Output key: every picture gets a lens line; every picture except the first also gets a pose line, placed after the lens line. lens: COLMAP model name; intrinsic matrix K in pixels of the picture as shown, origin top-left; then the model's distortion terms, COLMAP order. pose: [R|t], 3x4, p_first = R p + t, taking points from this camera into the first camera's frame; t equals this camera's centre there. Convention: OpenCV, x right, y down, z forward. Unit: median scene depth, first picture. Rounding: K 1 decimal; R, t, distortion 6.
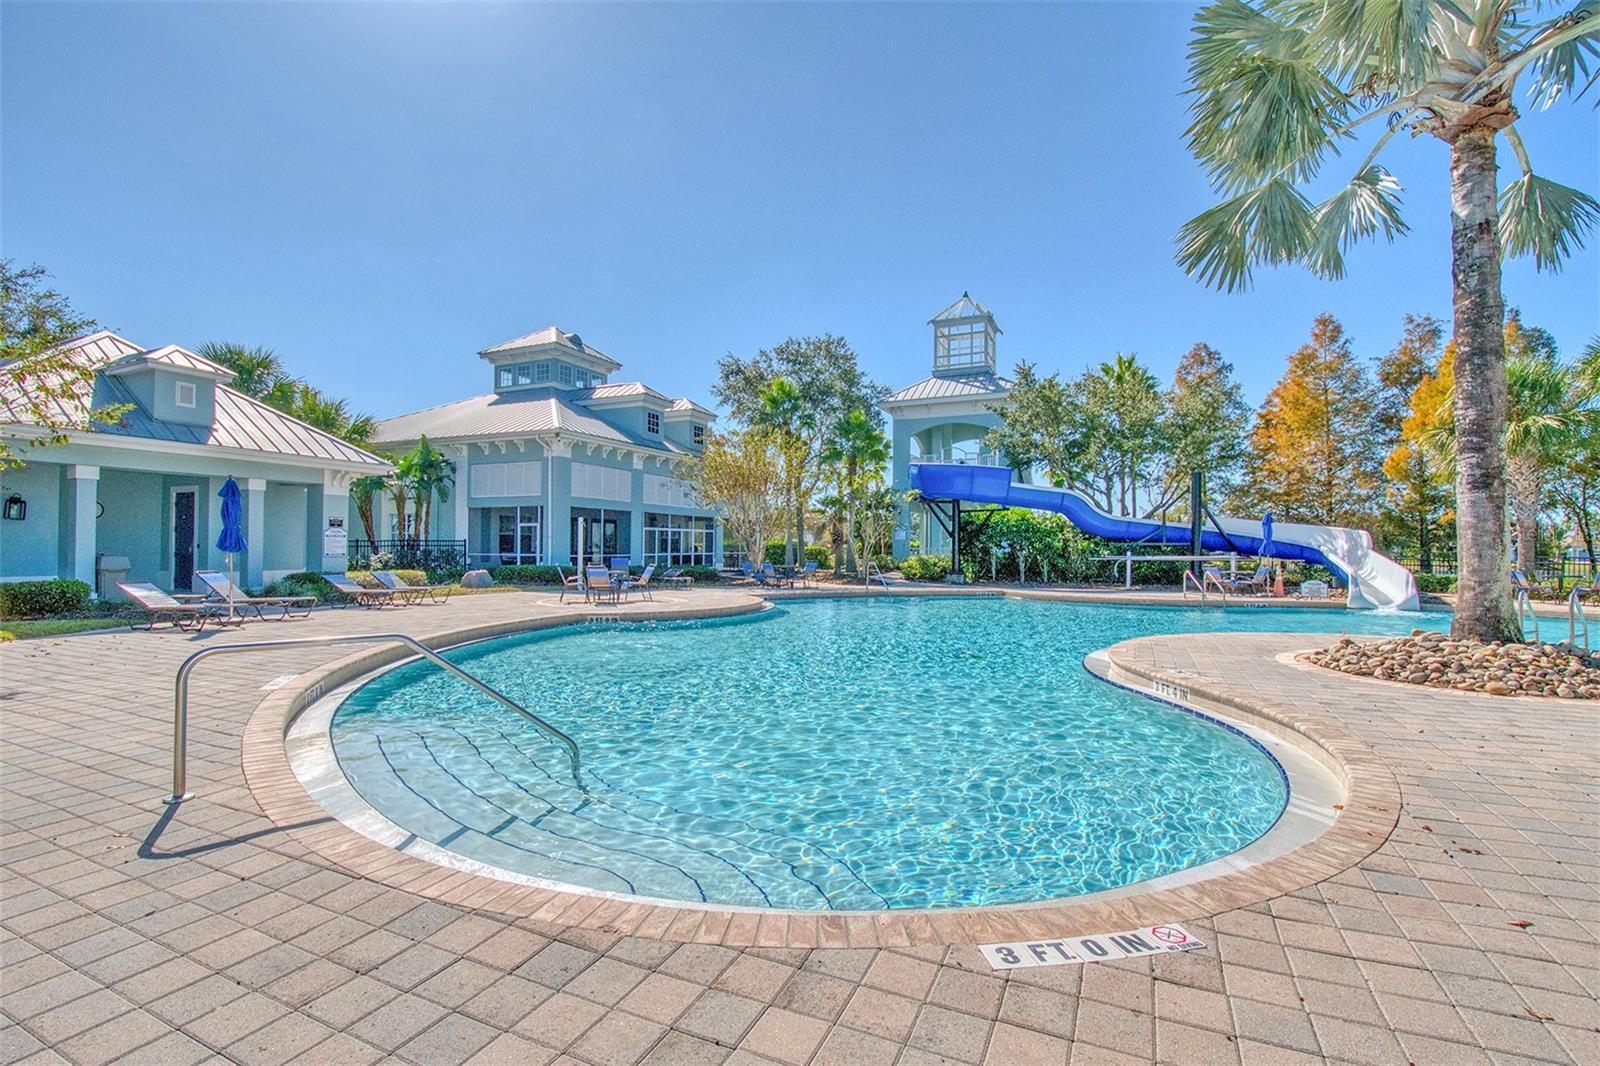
lens RADIAL K [[702.5, 0, 802.9], [0, 702.5, 541.2], [0, 0, 1]] dist [-0.022379, -0.000394]
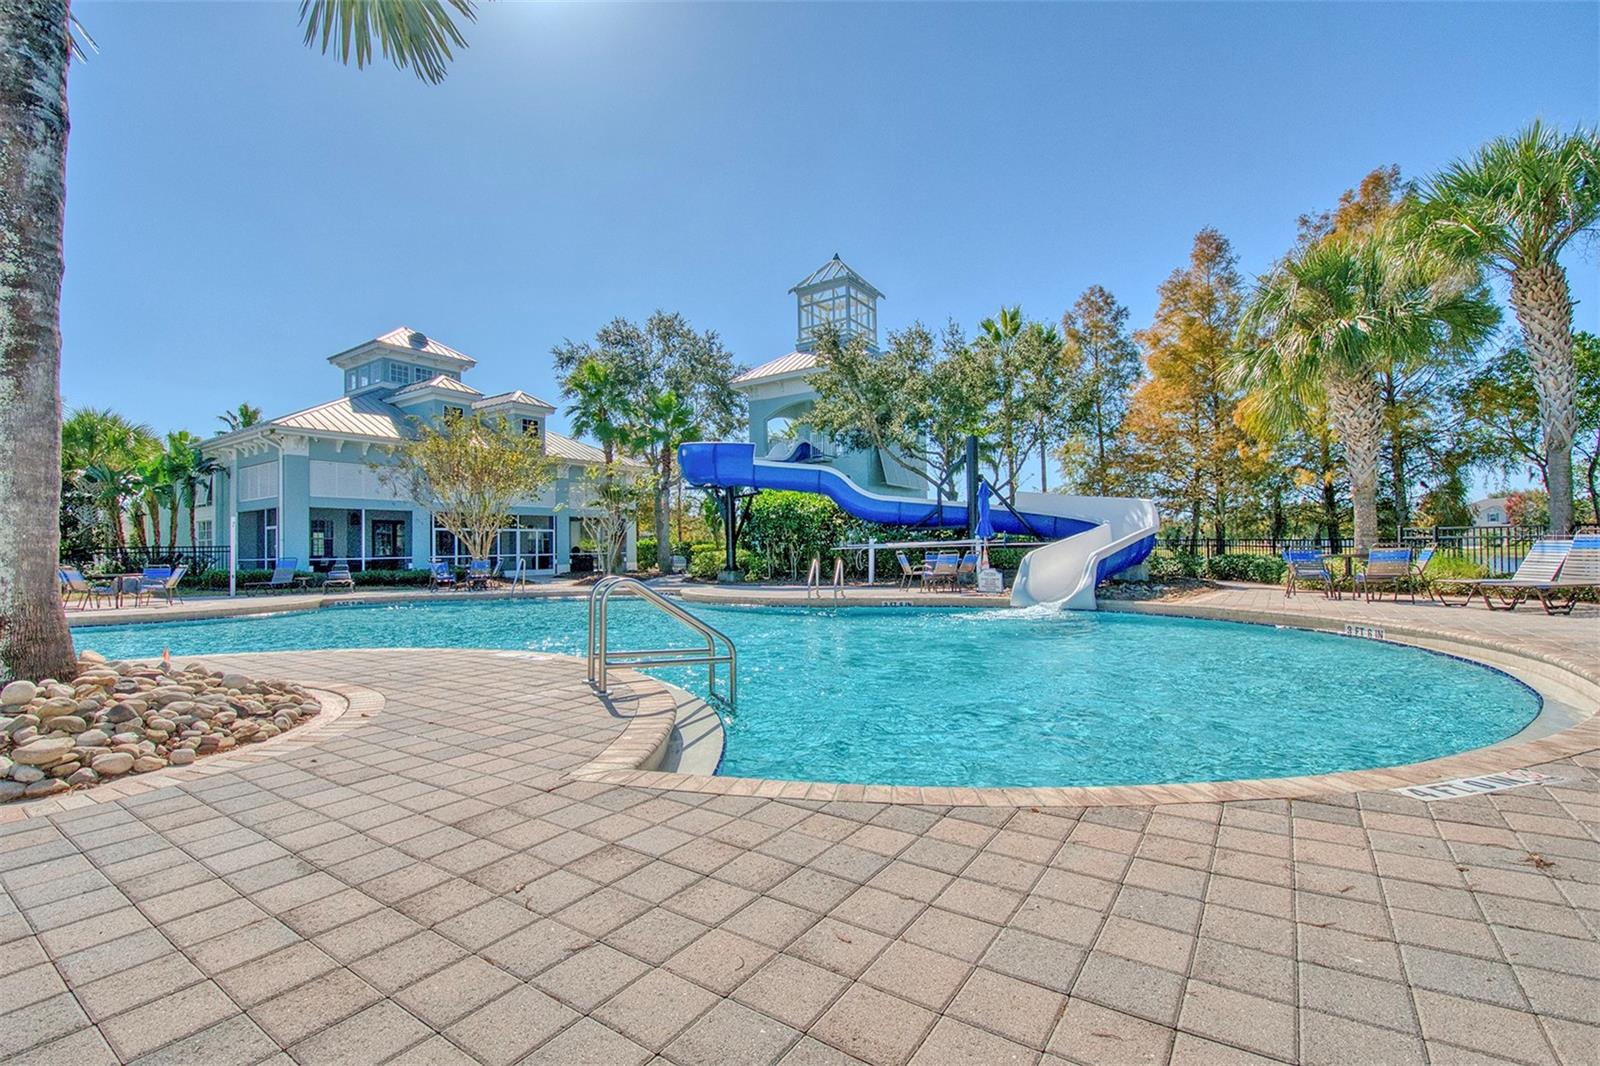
lens RADIAL K [[702.5, 0, 798.6], [0, 702.5, 531.4], [0, 0, 1]] dist [-0.022379, -0.000394]
pose [[0.985913, -0.028064, -0.164889, 0.359935], [0.025101, 0.999484, -0.020024, 0.014549], [0.165366, 0.015604, 0.986109, 0.134463]]
